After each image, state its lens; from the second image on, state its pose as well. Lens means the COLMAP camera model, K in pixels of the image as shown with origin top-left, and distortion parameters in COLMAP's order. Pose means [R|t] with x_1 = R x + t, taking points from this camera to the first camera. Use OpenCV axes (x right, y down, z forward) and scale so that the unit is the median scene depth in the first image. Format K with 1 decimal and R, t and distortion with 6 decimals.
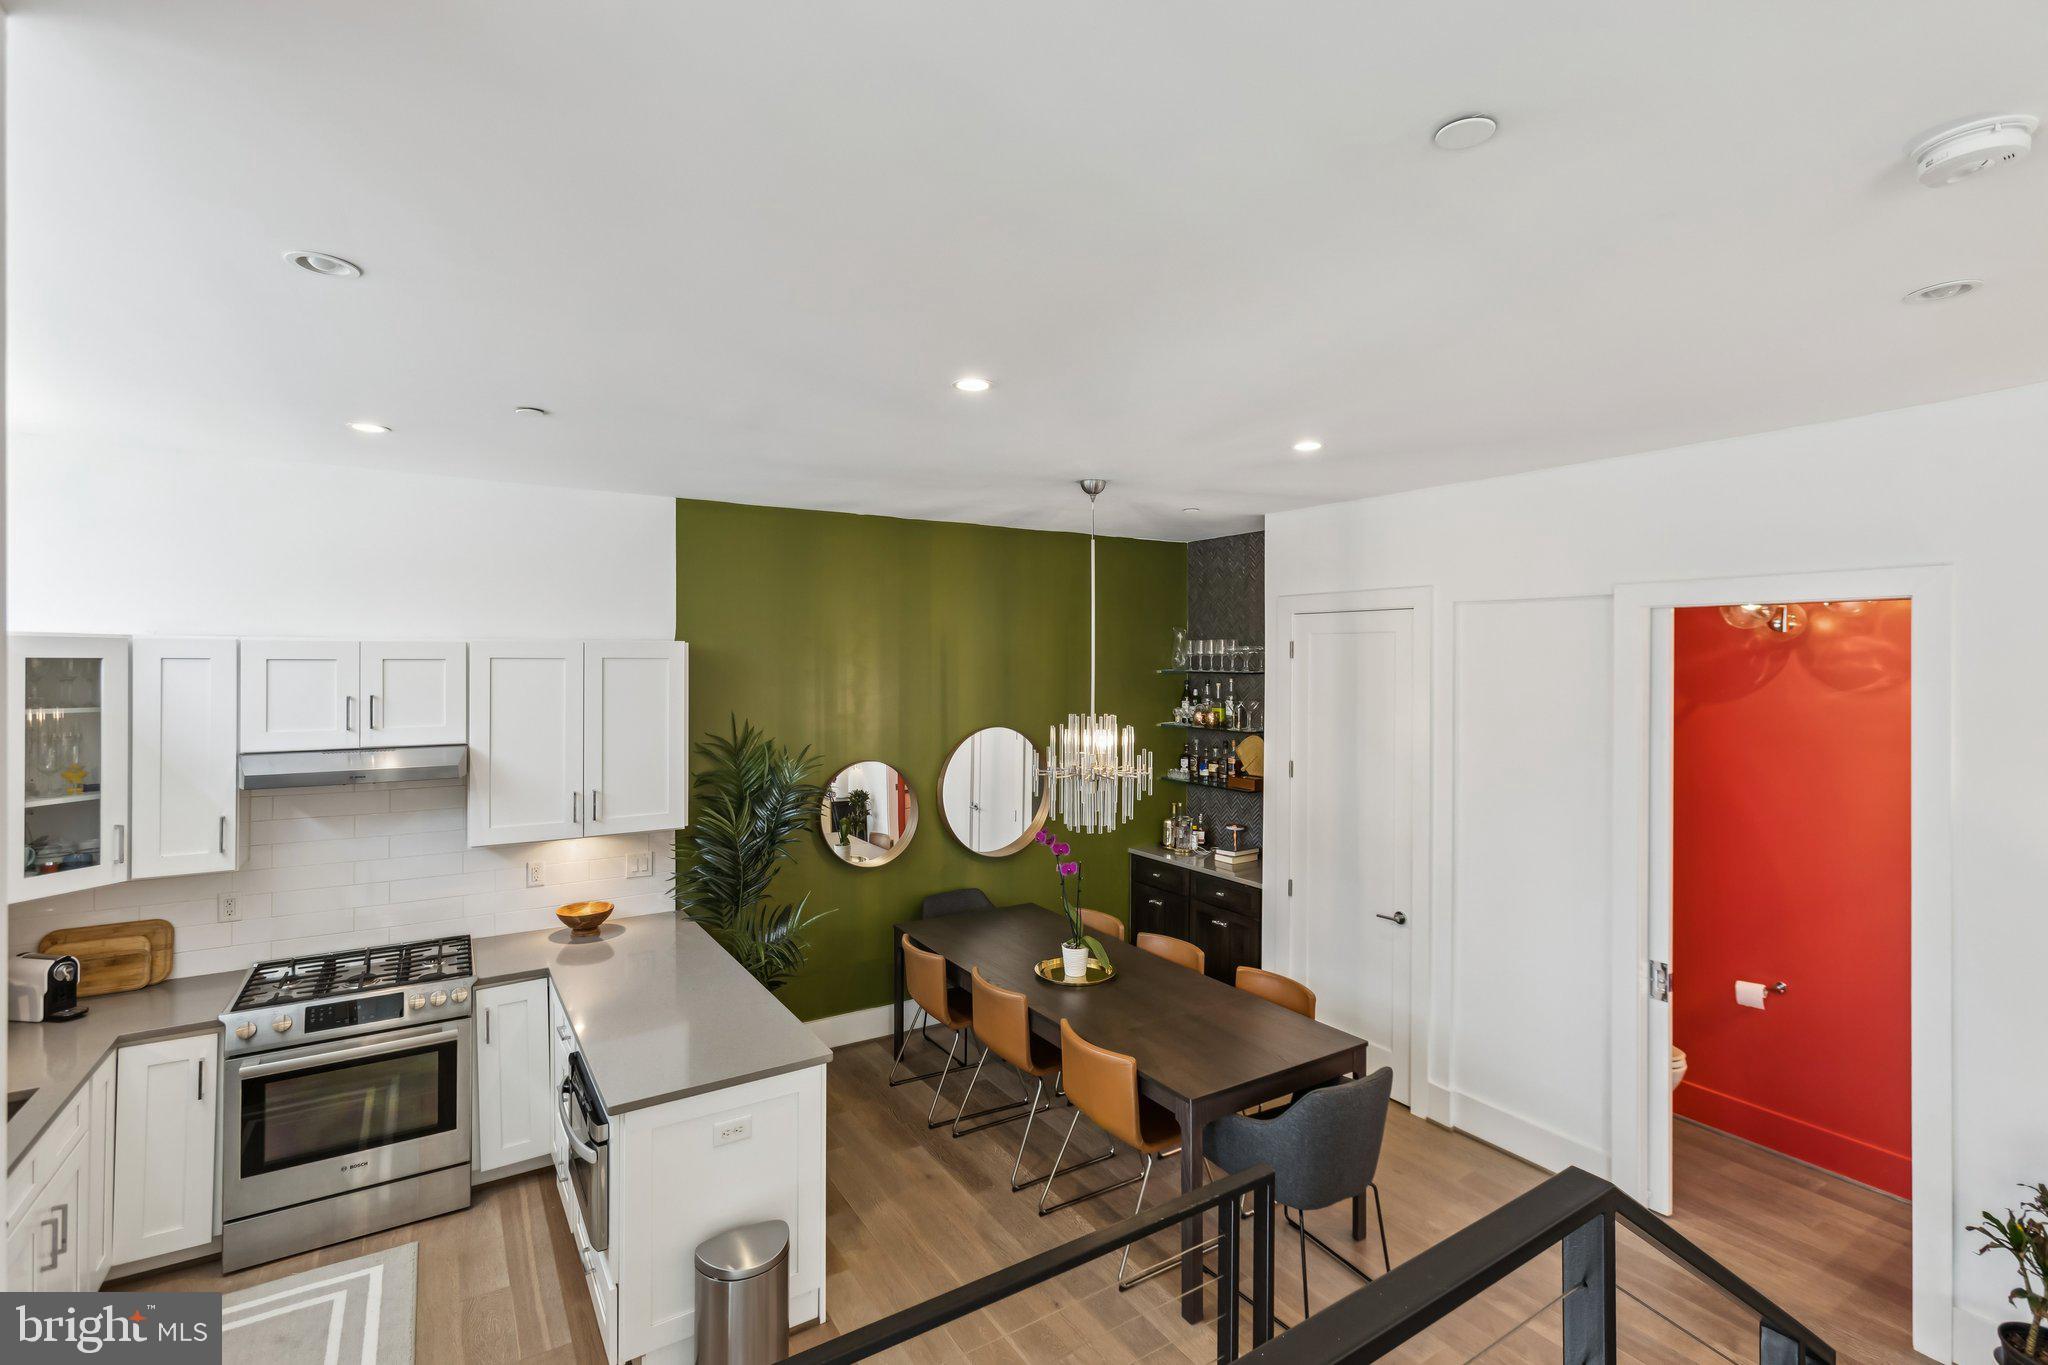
lens RADIAL K [[924.4, 0, 1027.6], [0, 924.4, 674.5], [0, 0, 1]] dist [0.002967, 0.001232]
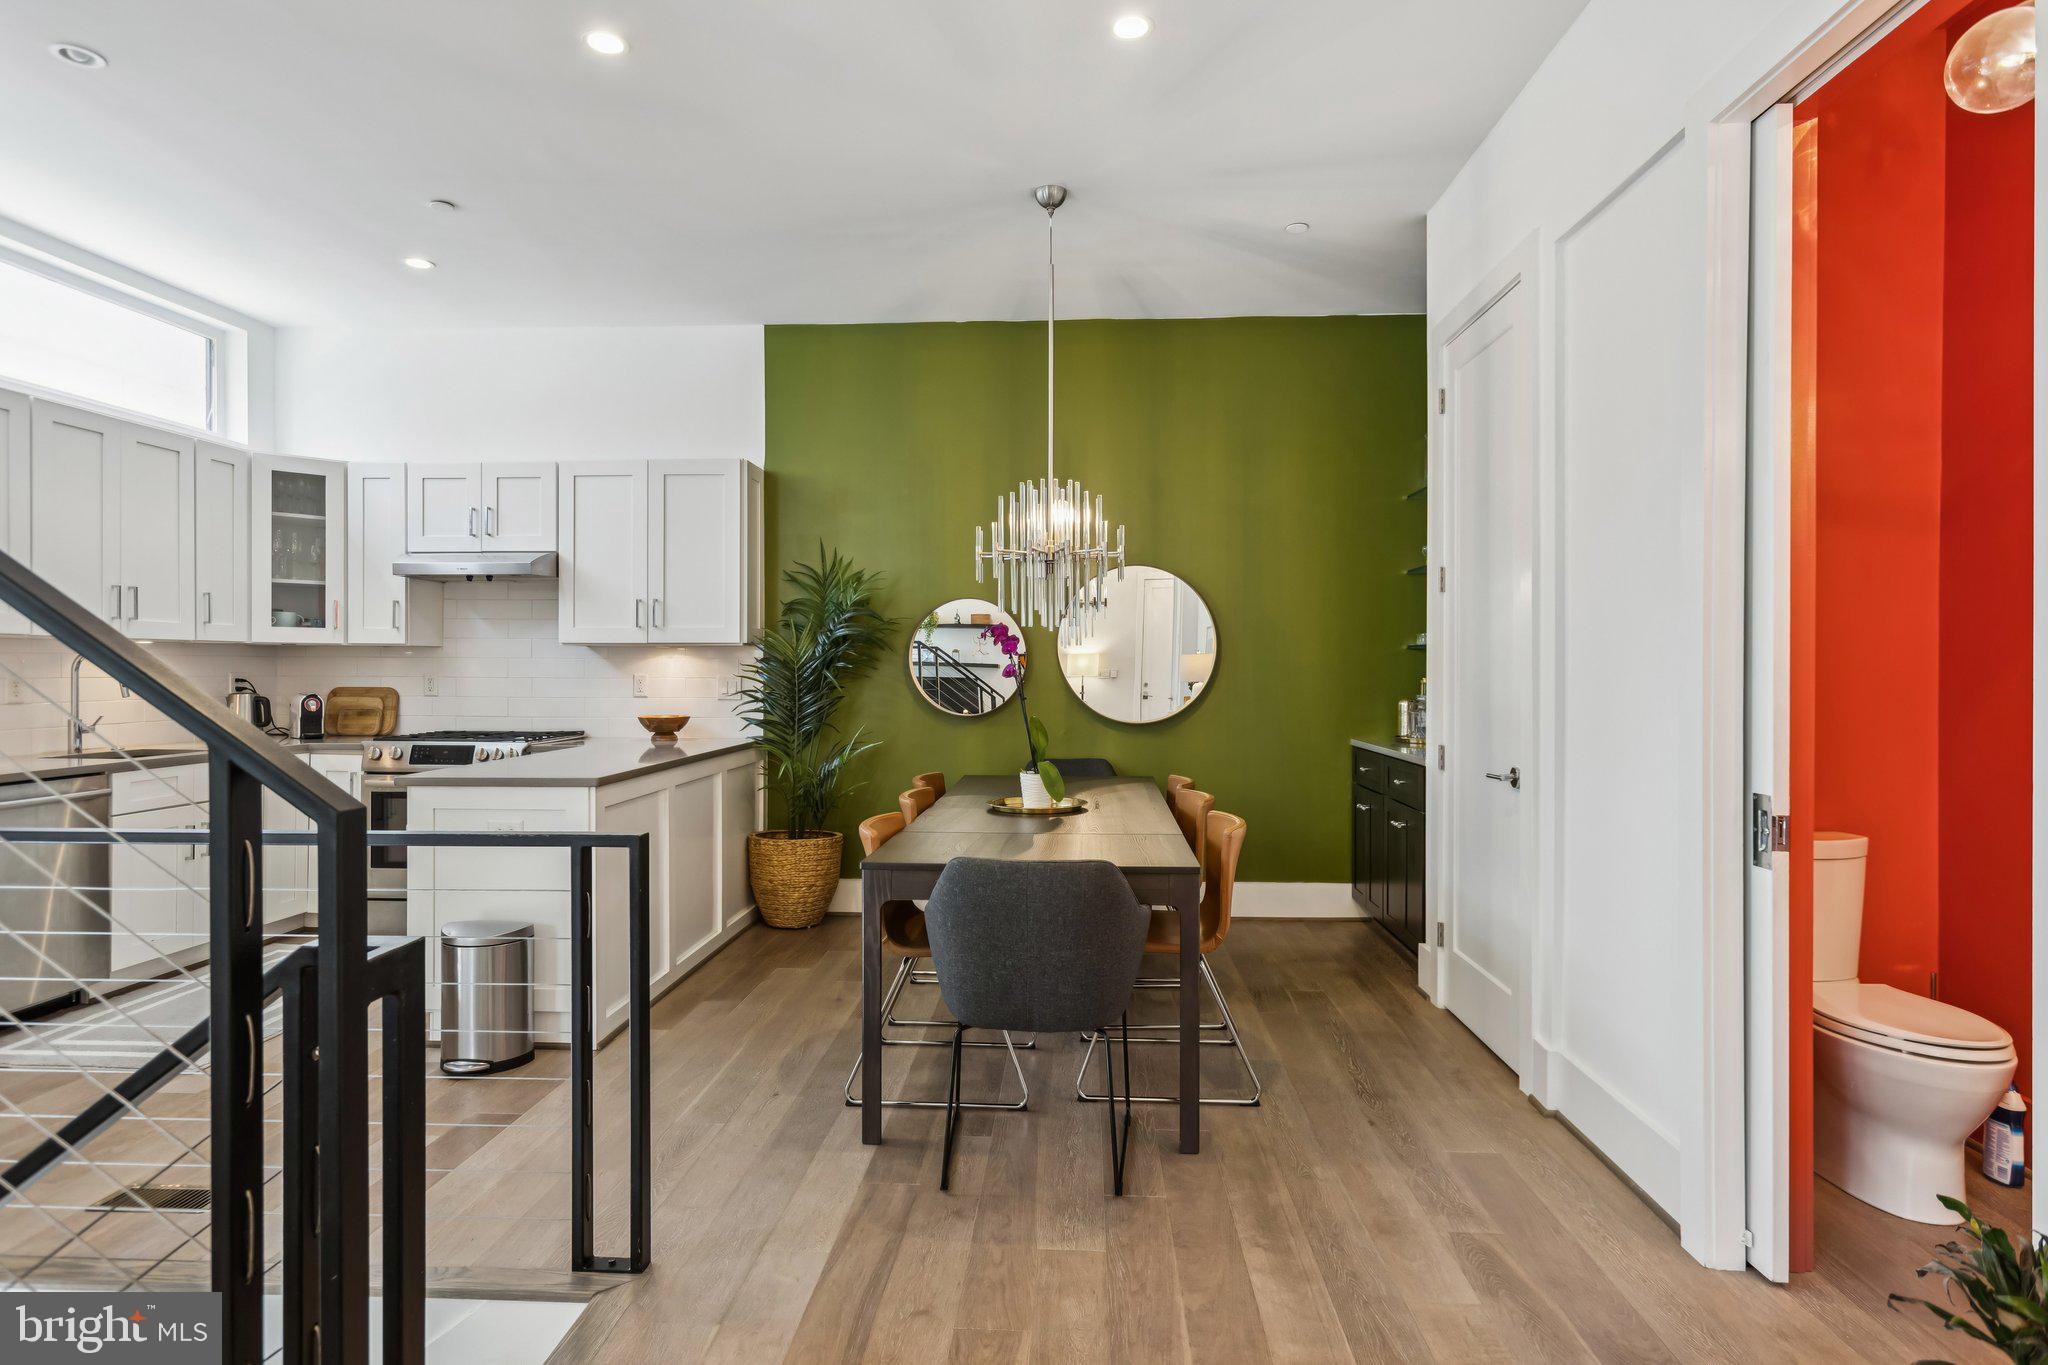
lens RADIAL K [[1093.4, 0, 1026.0], [0, 1093.4, 676.7], [0, 0, 1]] dist [0.010030, 0.003891]
pose [[0.811760, 0.001043, -0.583990, 0.647323], [-0.005086, 0.999973, -0.005284, 0.232316], [0.583969, 0.007260, 0.811744, 0.241995]]
